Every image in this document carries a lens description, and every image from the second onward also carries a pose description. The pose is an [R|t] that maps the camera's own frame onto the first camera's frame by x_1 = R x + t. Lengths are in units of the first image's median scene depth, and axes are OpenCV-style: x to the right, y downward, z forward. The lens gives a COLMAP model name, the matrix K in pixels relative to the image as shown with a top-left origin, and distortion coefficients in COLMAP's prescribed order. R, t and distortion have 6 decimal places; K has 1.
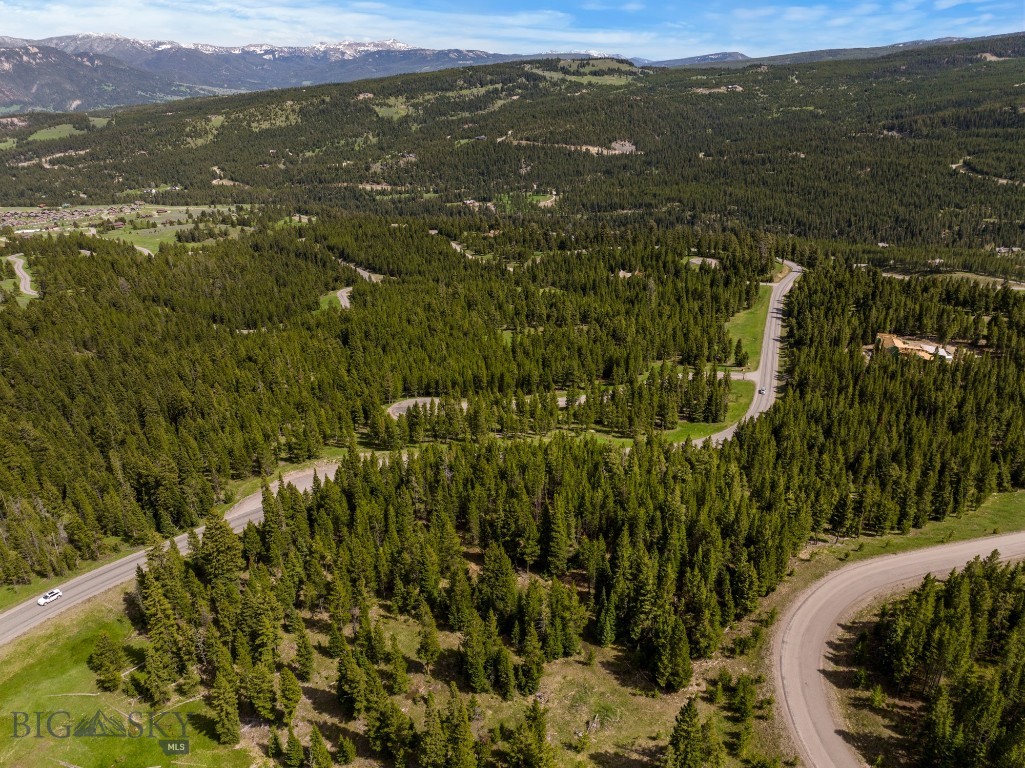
lens RADIAL K [[751.0, 0, 515.9], [0, 751.0, 383.5], [0, 0, 1]] dist [-0.065954, 0.041892]
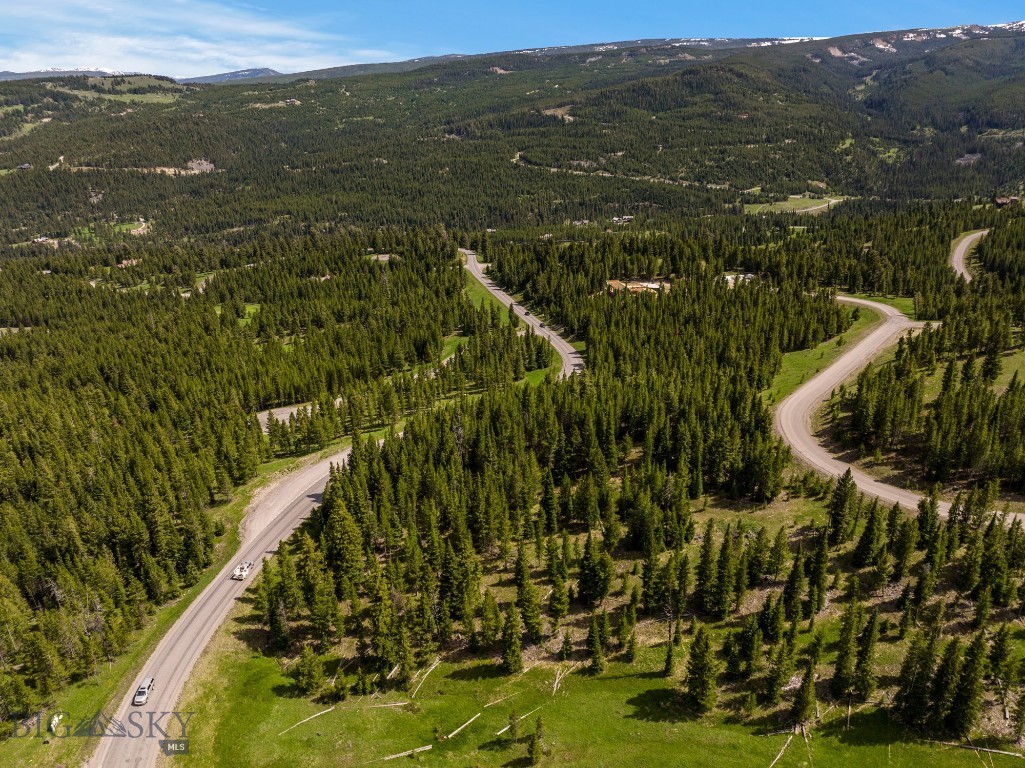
lens RADIAL K [[751.0, 0, 515.9], [0, 751.0, 383.5], [0, 0, 1]] dist [-0.065954, 0.041892]
pose [[0.833340, -0.205127, 0.513290, -0.063599], [0.214952, 0.975765, 0.040966, 0.002915], [-0.509254, 0.076194, 0.857237, 0.001787]]
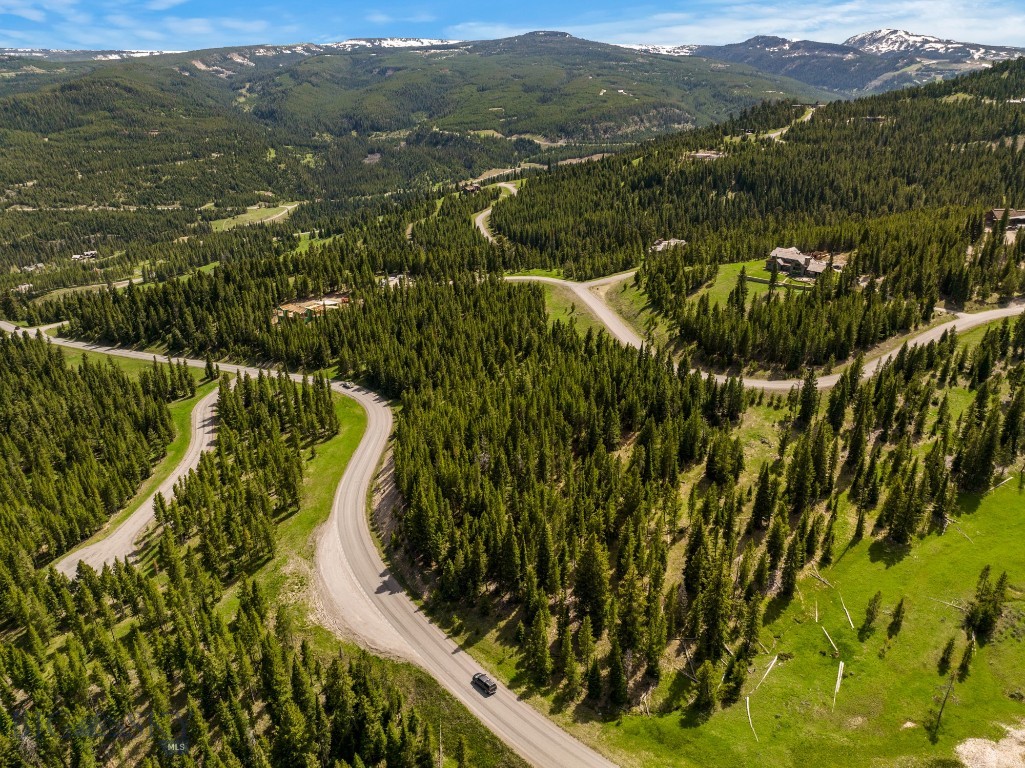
lens RADIAL K [[751.0, 0, 515.9], [0, 751.0, 383.5], [0, 0, 1]] dist [-0.065954, 0.041892]
pose [[0.172454, -0.352551, 0.919765, -0.112186], [0.385732, 0.883352, 0.266270, -0.025459], [-0.906350, 0.308864, 0.288328, 0.069343]]
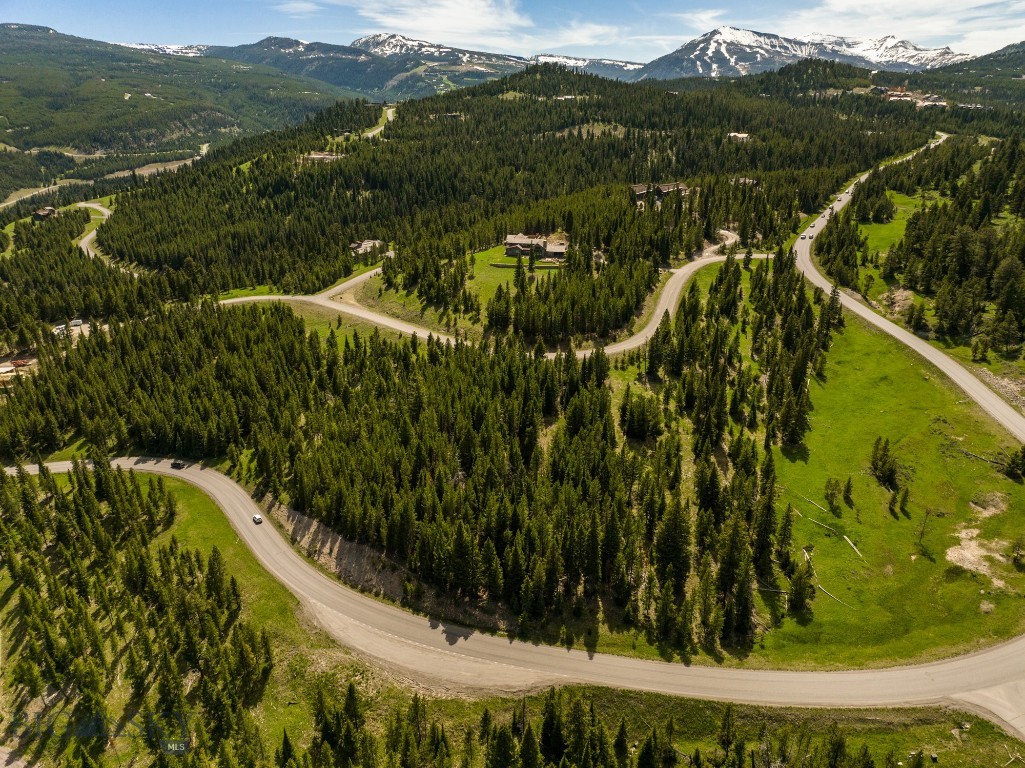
lens RADIAL K [[744.1, 0, 527.9], [0, 744.1, 384.0], [0, 0, 1]] dist [-0.054835, 0.020574]
pose [[-0.442692, -0.323048, 0.836459, -0.102129], [0.350557, 0.796249, 0.493048, -0.049331], [-0.825308, 0.511495, -0.239247, 0.124886]]
